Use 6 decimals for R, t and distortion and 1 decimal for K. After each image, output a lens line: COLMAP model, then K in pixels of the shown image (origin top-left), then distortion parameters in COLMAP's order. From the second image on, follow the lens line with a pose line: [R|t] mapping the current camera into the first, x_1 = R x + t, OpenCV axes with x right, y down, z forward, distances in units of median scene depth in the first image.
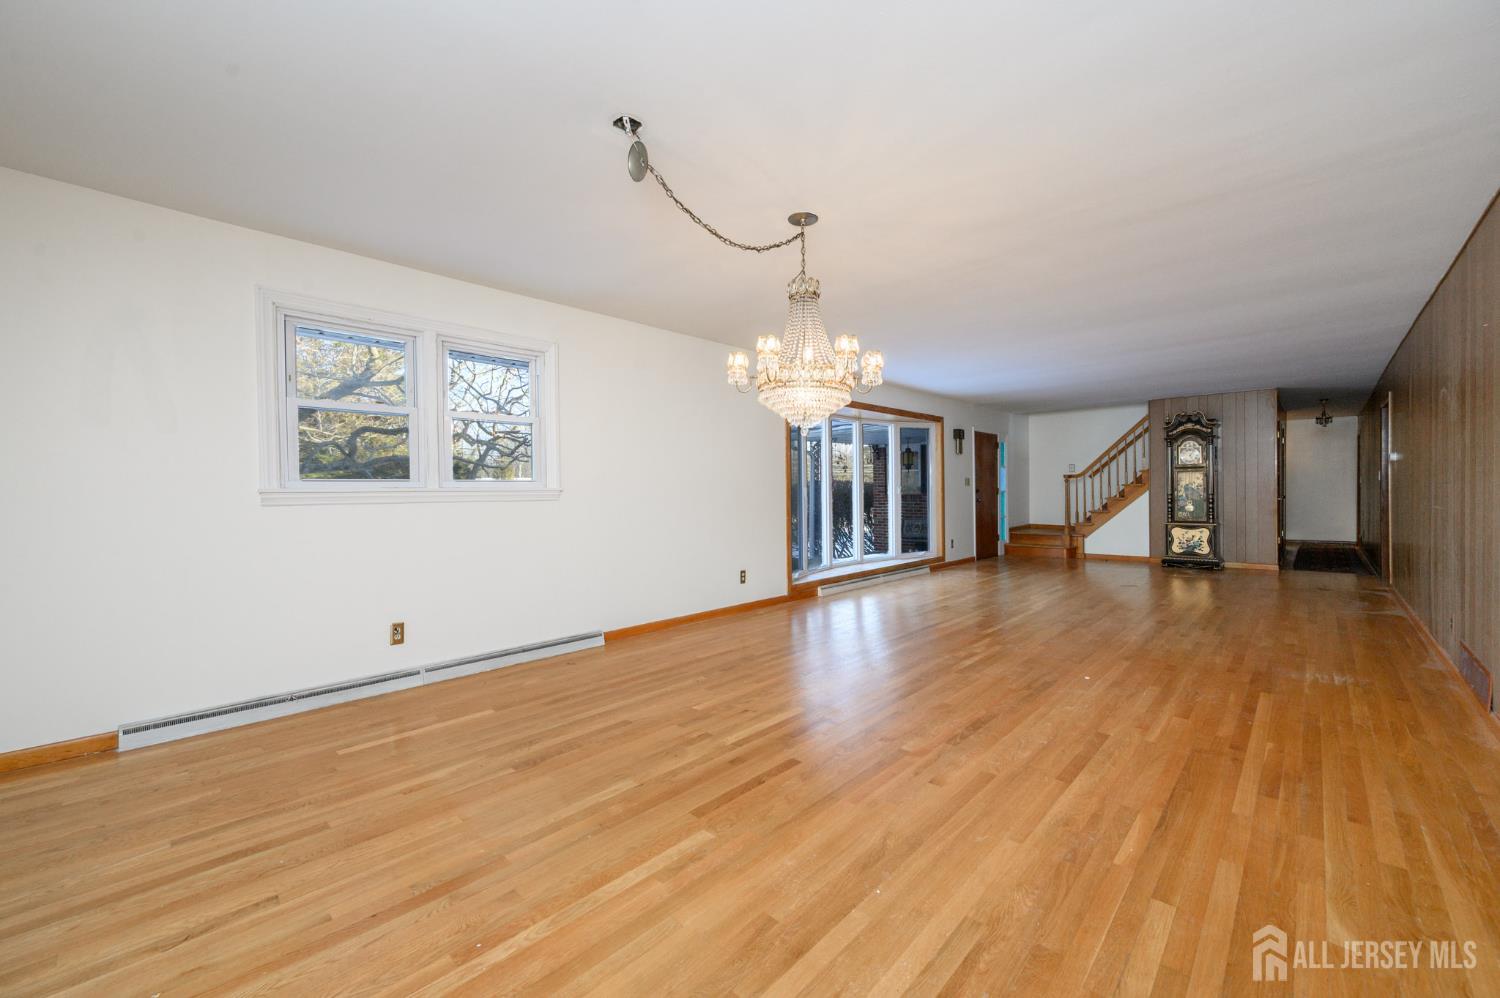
lens RADIAL K [[590.3, 0, 747.5], [0, 590.3, 492.8], [0, 0, 1]] dist [-0.000285, -0.000365]
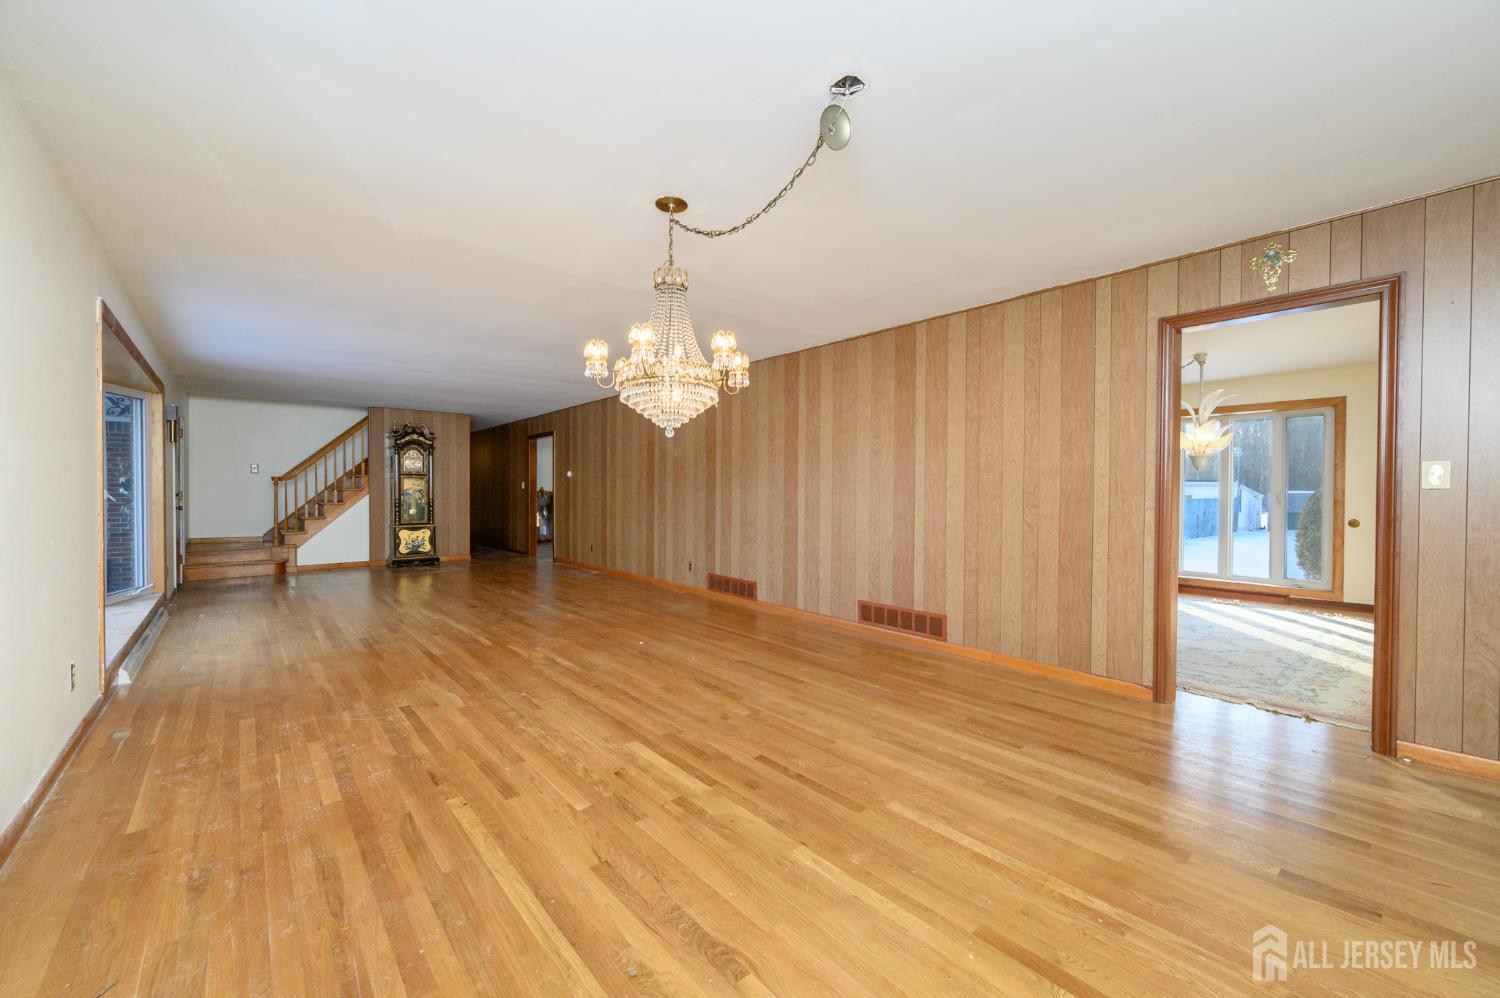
lens RADIAL K [[590.3, 0, 747.5], [0, 590.3, 492.8], [0, 0, 1]] dist [-0.000285, -0.000365]
pose [[0.093379, 0.007114, 0.995605, -0.699392], [0.000610, 0.999974, -0.007202, -0.001006], [-0.995630, 0.001280, 0.093372, 0.677125]]
